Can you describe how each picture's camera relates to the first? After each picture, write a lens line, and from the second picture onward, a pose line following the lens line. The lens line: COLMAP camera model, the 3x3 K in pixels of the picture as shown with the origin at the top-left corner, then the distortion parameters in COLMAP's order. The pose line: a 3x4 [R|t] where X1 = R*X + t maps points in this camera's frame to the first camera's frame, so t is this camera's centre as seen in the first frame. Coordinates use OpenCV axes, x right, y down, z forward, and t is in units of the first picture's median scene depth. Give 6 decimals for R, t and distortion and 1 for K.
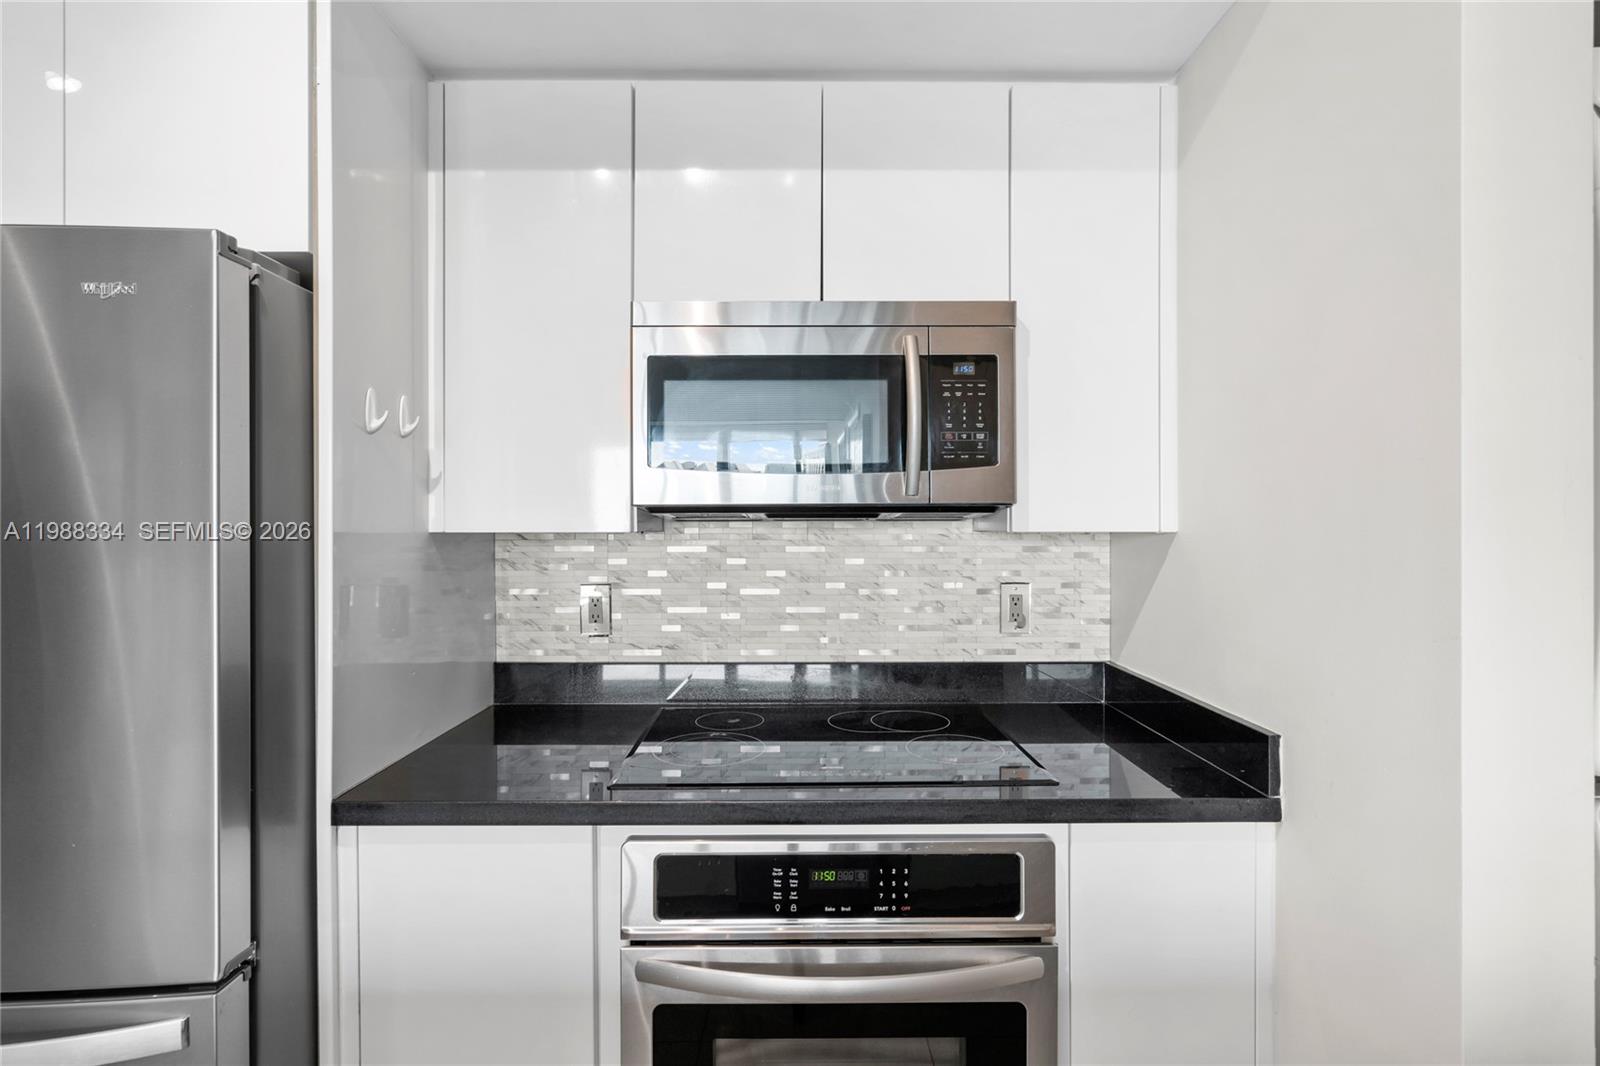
lens RADIAL K [[737.5, 0, 801.7], [0, 737.5, 525.9], [0, 0, 1]] dist [0.000745, 0.000615]
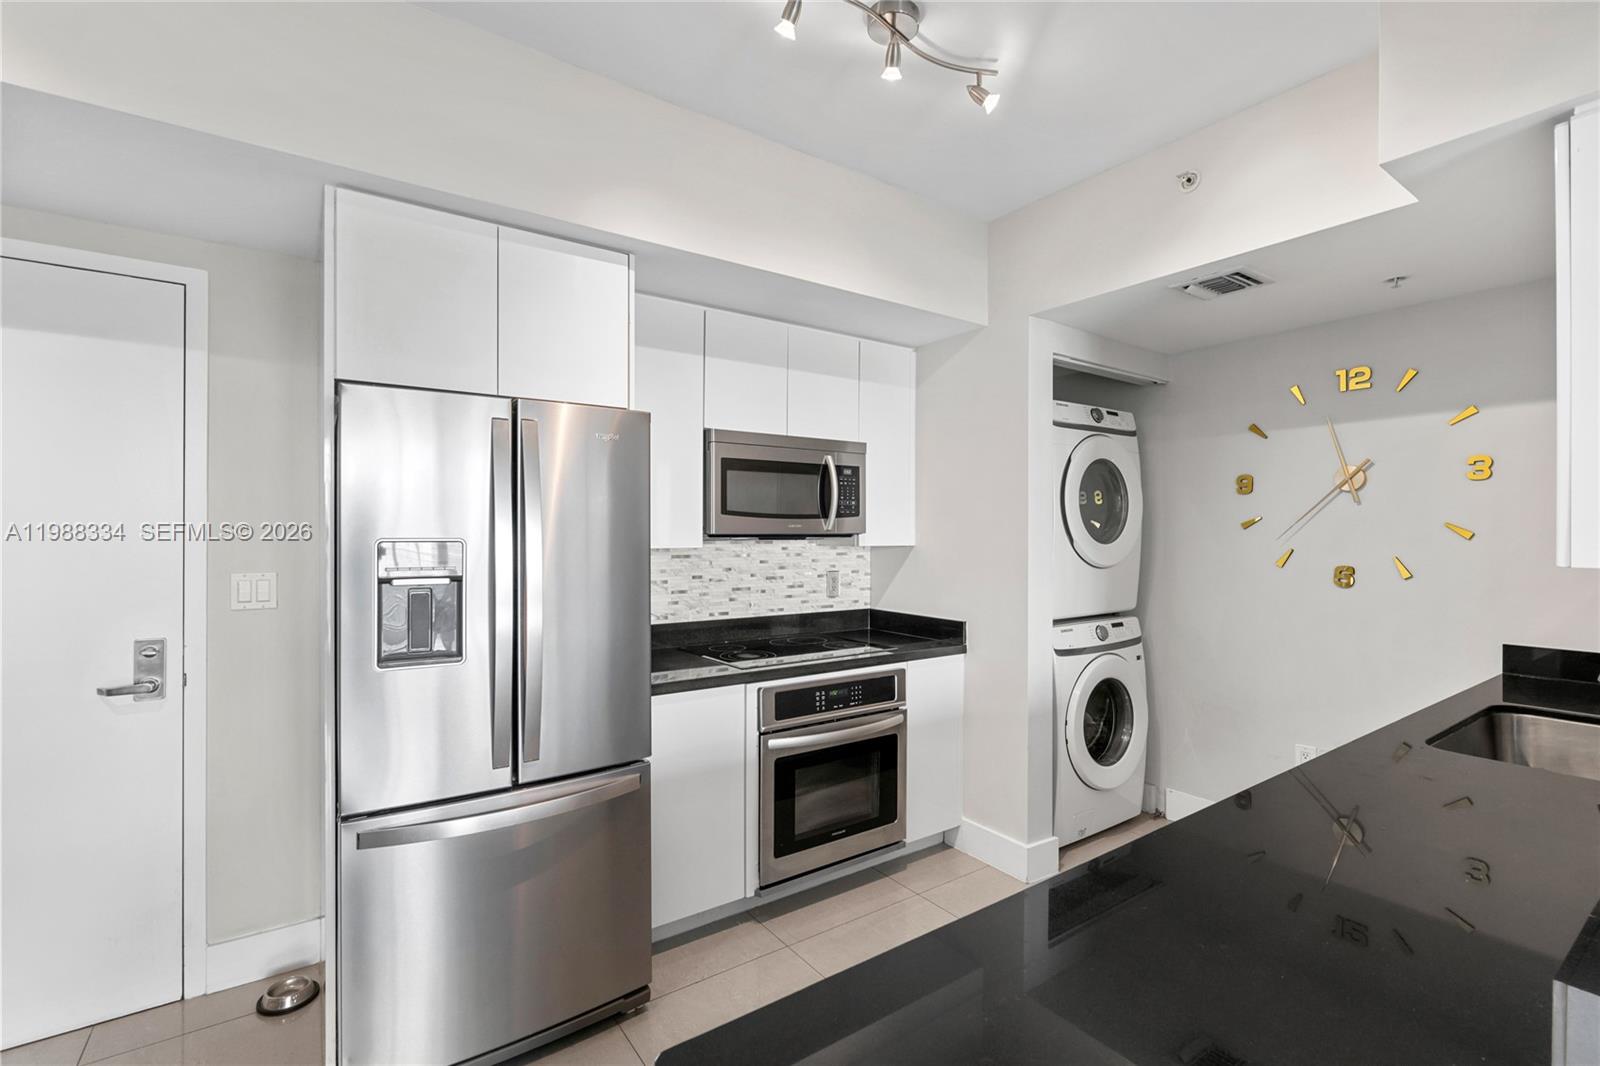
lens RADIAL K [[719.6, 0, 800.0], [0, 719.6, 533.0], [0, 0, 1]] dist [-0.004340, 0.000948]
pose [[0.824575, 0.003282, 0.565743, -1.084697], [-0.004425, 0.999990, 0.000647, -0.032107], [-0.565735, -0.003037, 0.824581, -0.669068]]
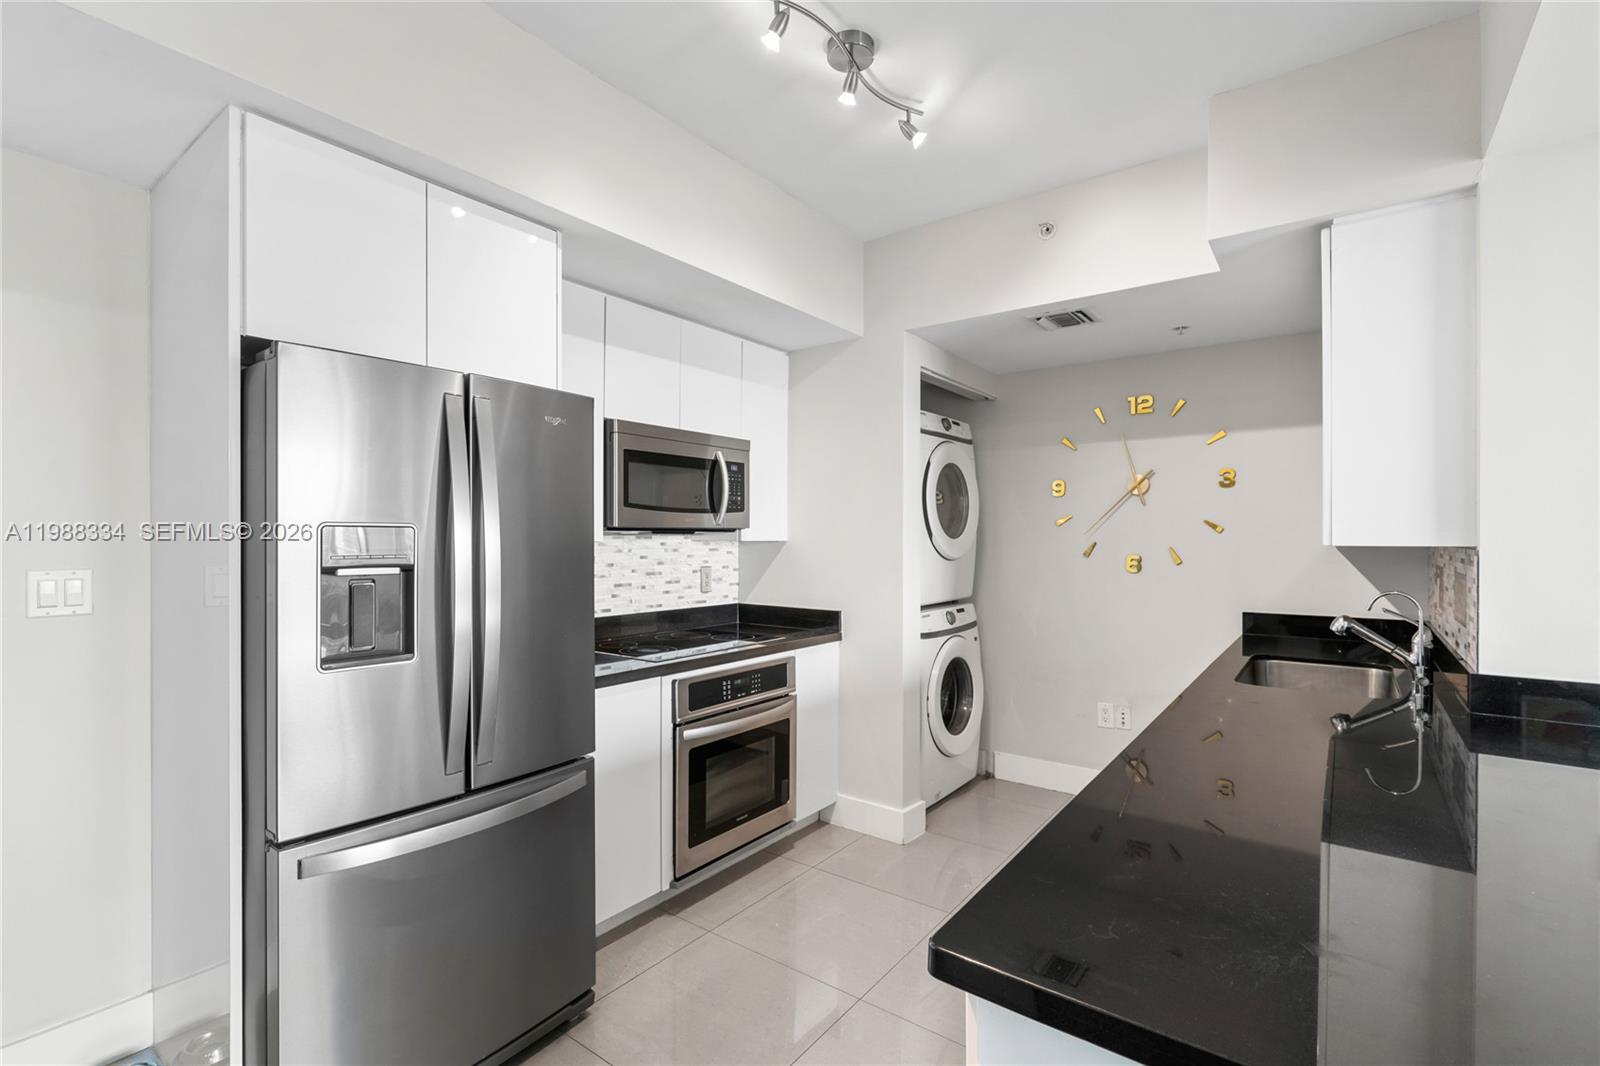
lens RADIAL K [[733.0, 0, 800.1], [0, 733.0, 539.0], [0, 0, 1]] dist [0.000540, 0.000582]
pose [[0.606658, 0.002169, 0.794960, -1.402302], [-0.003916, 0.999992, 0.000260, 0.001024], [-0.794953, -0.003271, 0.606662, -0.499801]]
